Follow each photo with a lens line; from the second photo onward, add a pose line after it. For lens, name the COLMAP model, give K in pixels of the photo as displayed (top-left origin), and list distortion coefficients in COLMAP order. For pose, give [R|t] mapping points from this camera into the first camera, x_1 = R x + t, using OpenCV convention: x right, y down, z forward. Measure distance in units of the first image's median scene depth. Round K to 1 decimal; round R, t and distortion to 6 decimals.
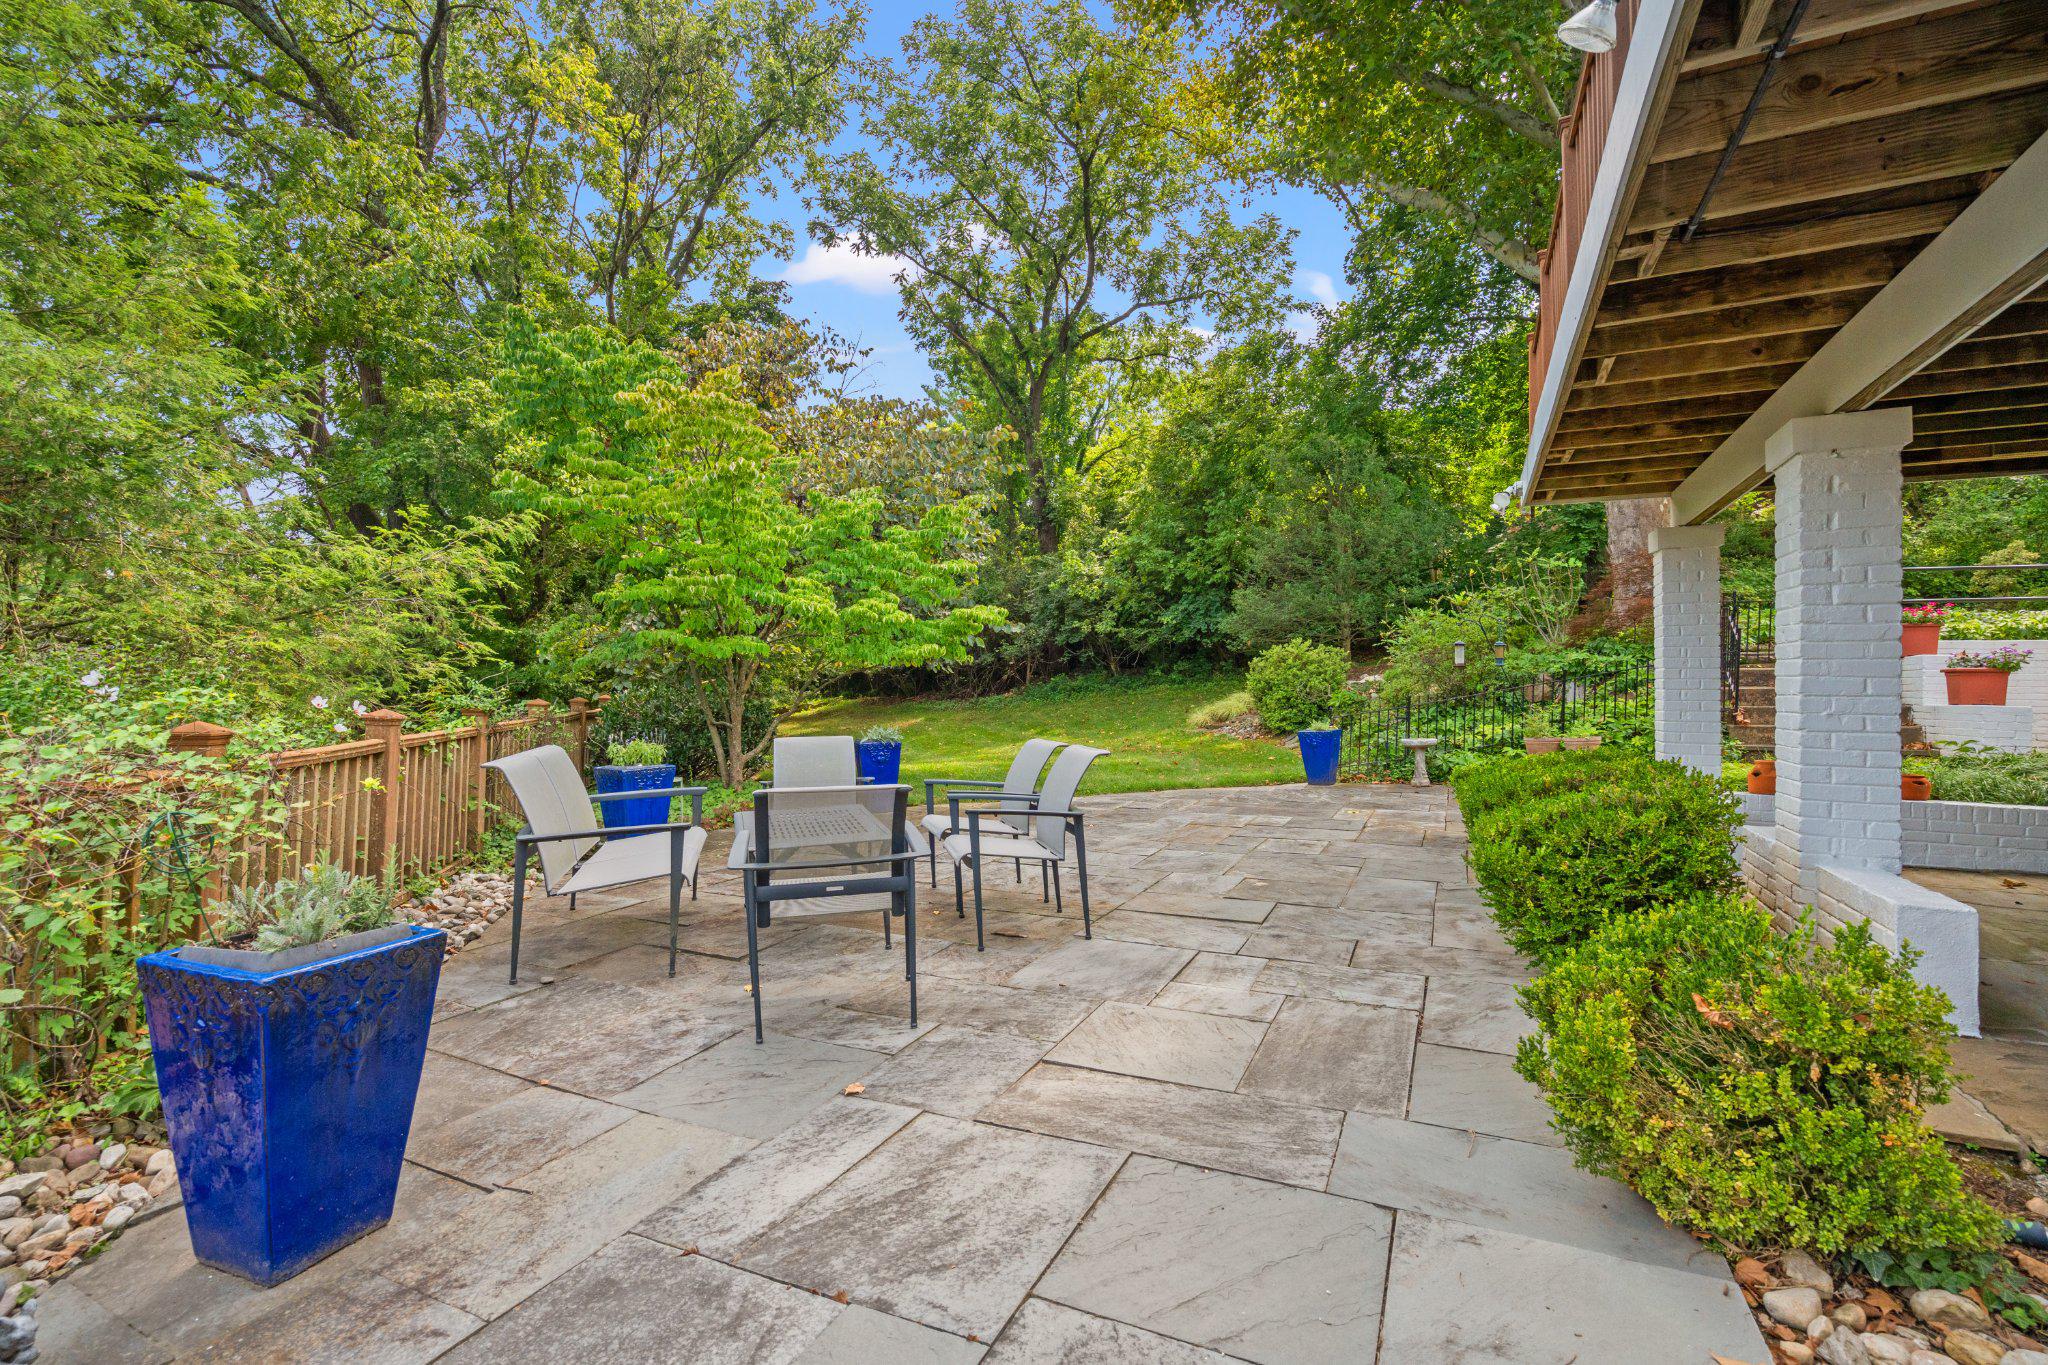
lens RADIAL K [[912.2, 0, 1017.0], [0, 912.2, 676.6], [0, 0, 1]] dist [0.000302, 0.000378]
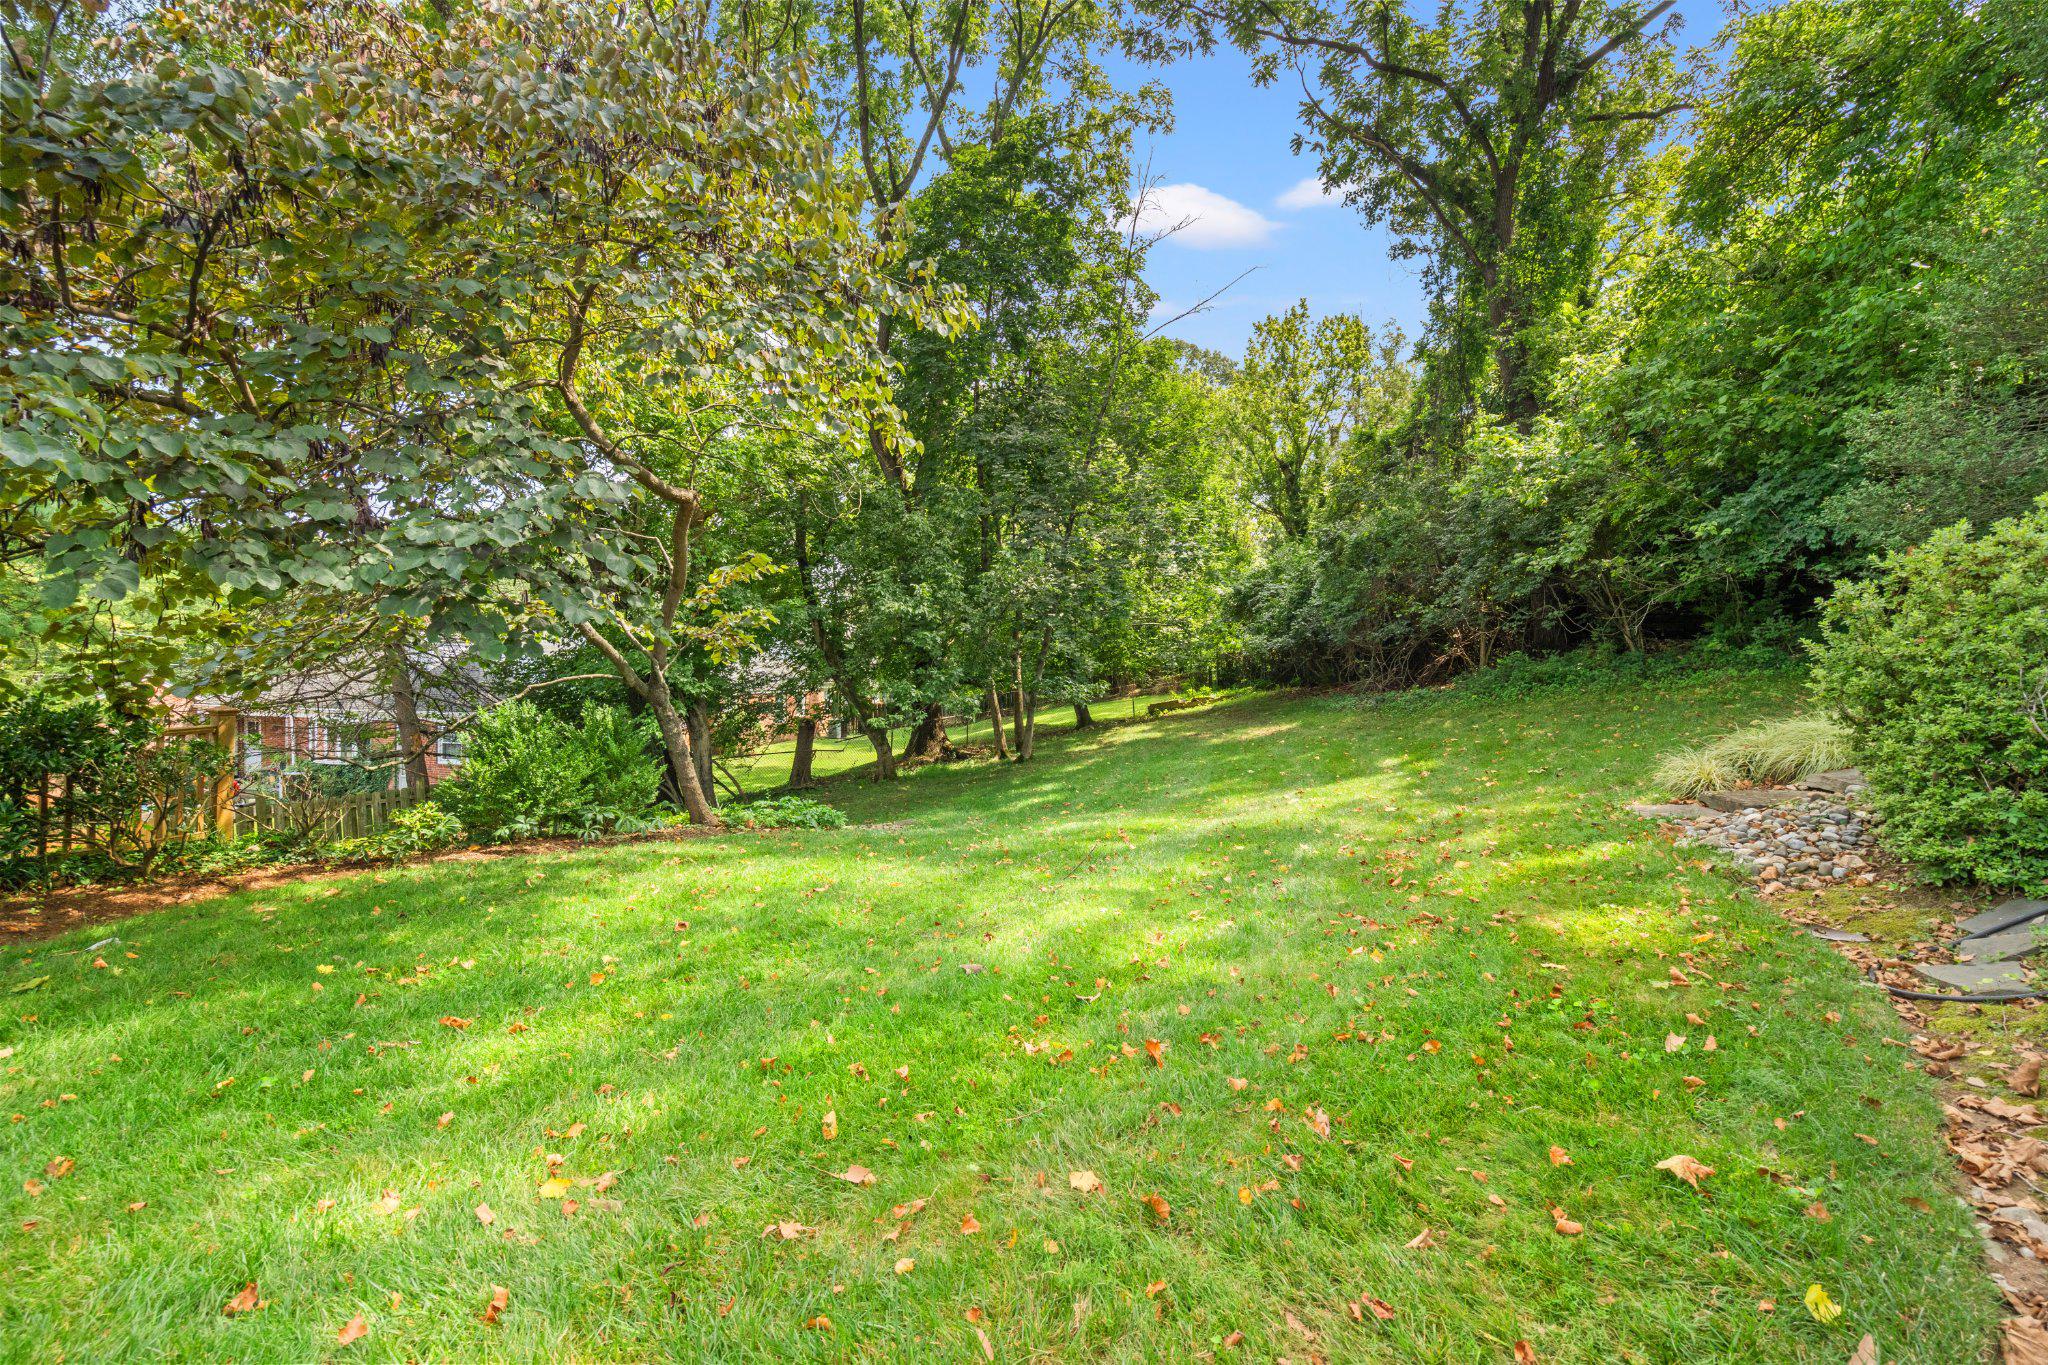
lens RADIAL K [[912.2, 0, 1017.0], [0, 912.2, 676.6], [0, 0, 1]] dist [0.000302, 0.000378]
pose [[0.815601, -0.008156, -0.578557, 0.142041], [0.019234, 0.999730, 0.013020, -0.000429], [0.578295, -0.021747, 0.815538, 0.412862]]
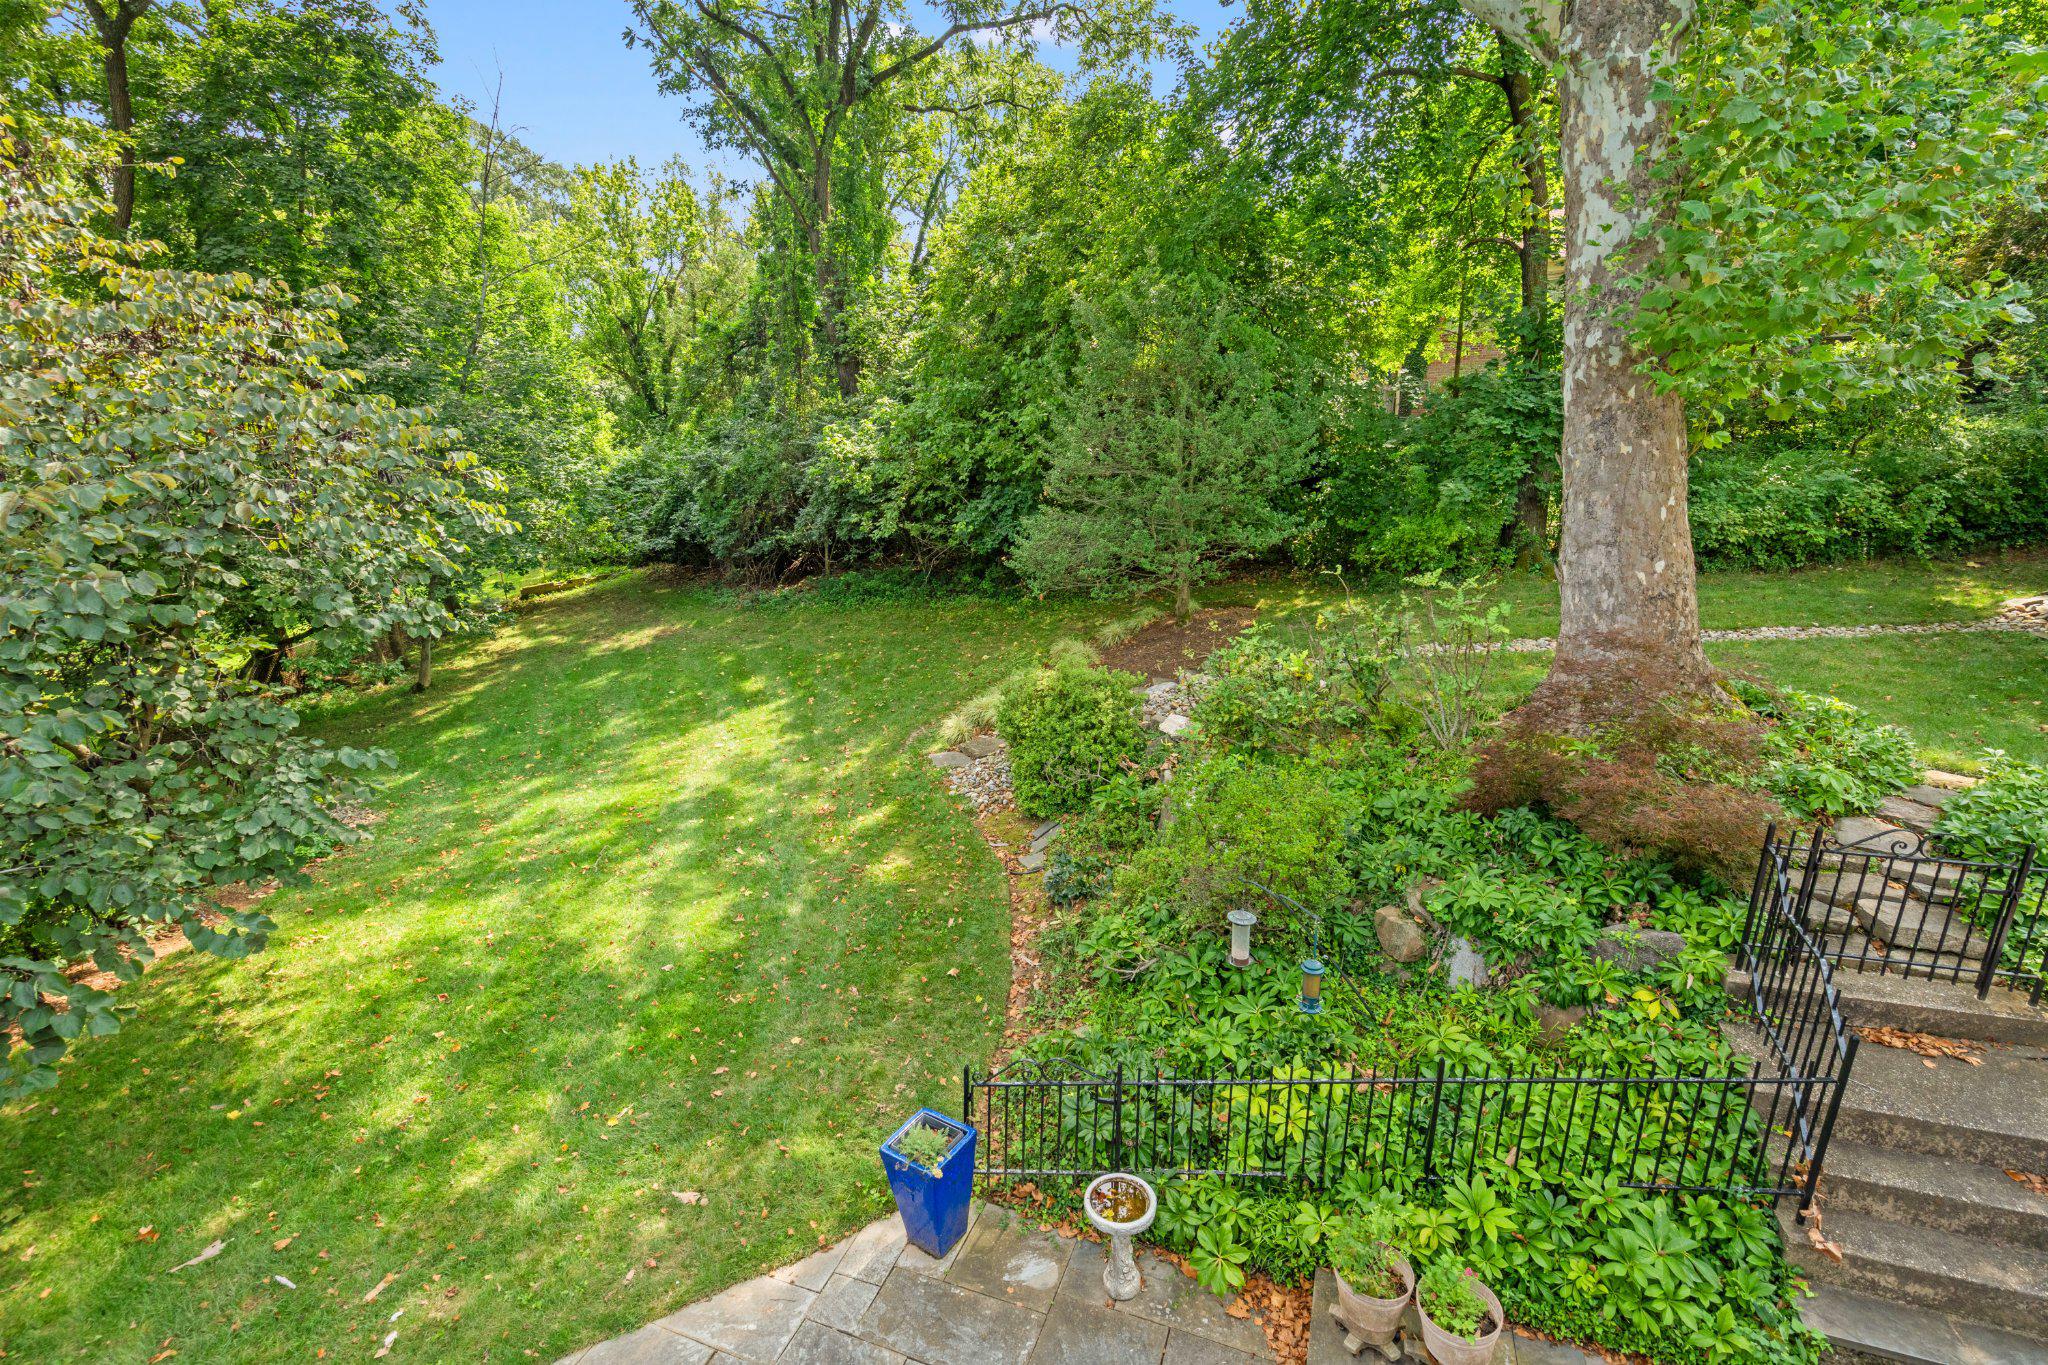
lens RADIAL K [[913.3, 0, 1003.7], [0, 913.3, 675.7], [0, 0, 1]] dist [-0.002168, -0.000035]
pose [[0.997427, -0.032297, 0.064003, 0.143603], [0.015821, 0.969926, 0.242885, -0.119192], [-0.069922, -0.241247, 0.967941, 0.248461]]
